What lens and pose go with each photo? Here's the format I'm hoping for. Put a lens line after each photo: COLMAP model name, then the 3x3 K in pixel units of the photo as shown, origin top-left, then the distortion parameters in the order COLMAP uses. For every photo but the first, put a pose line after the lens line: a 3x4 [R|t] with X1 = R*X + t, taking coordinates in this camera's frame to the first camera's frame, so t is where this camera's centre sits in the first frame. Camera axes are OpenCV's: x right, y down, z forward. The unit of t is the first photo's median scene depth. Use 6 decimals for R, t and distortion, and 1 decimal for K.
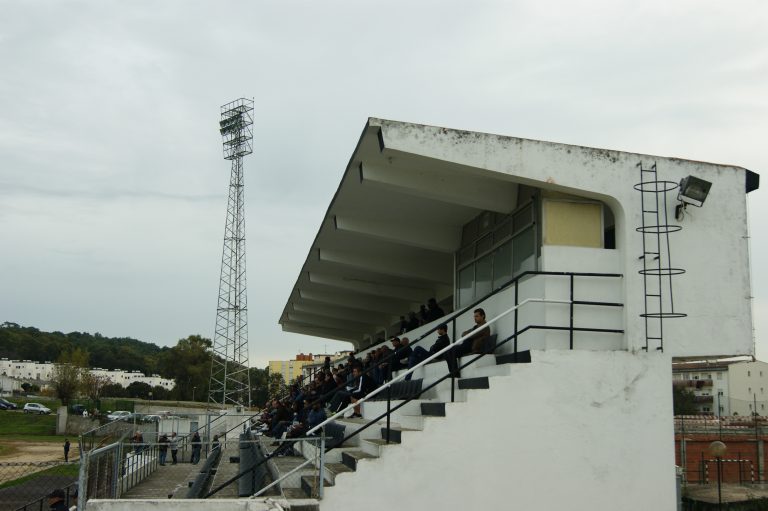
lens RADIAL K [[934.9, 0, 384.0], [0, 934.9, 255.5], [0, 0, 1]] dist [-0.027822, -0.023777]
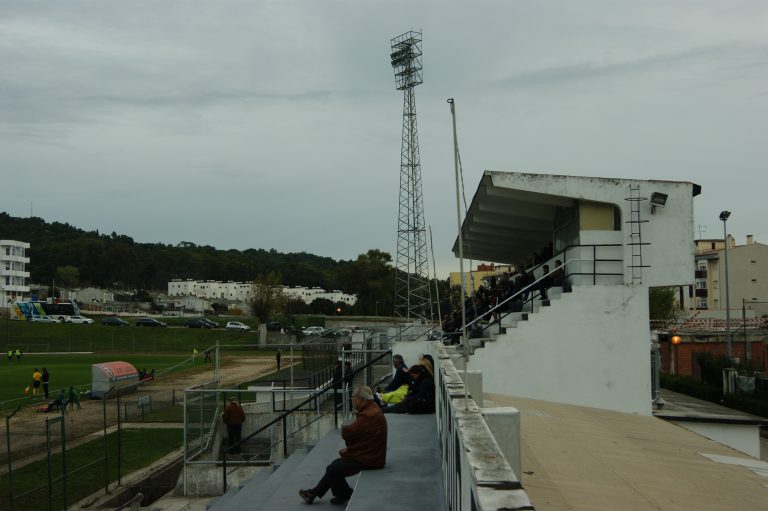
lens RADIAL K [[1016.2, 0, 384.0], [0, 1016.2, 255.5], [0, 0, 1]] dist [-0.011102, -0.032469]
pose [[0.982005, -0.036579, -0.185281, 0.022576], [0.054628, 0.994141, 0.093270, -0.024810], [0.180784, -0.101713, 0.978249, -0.156392]]
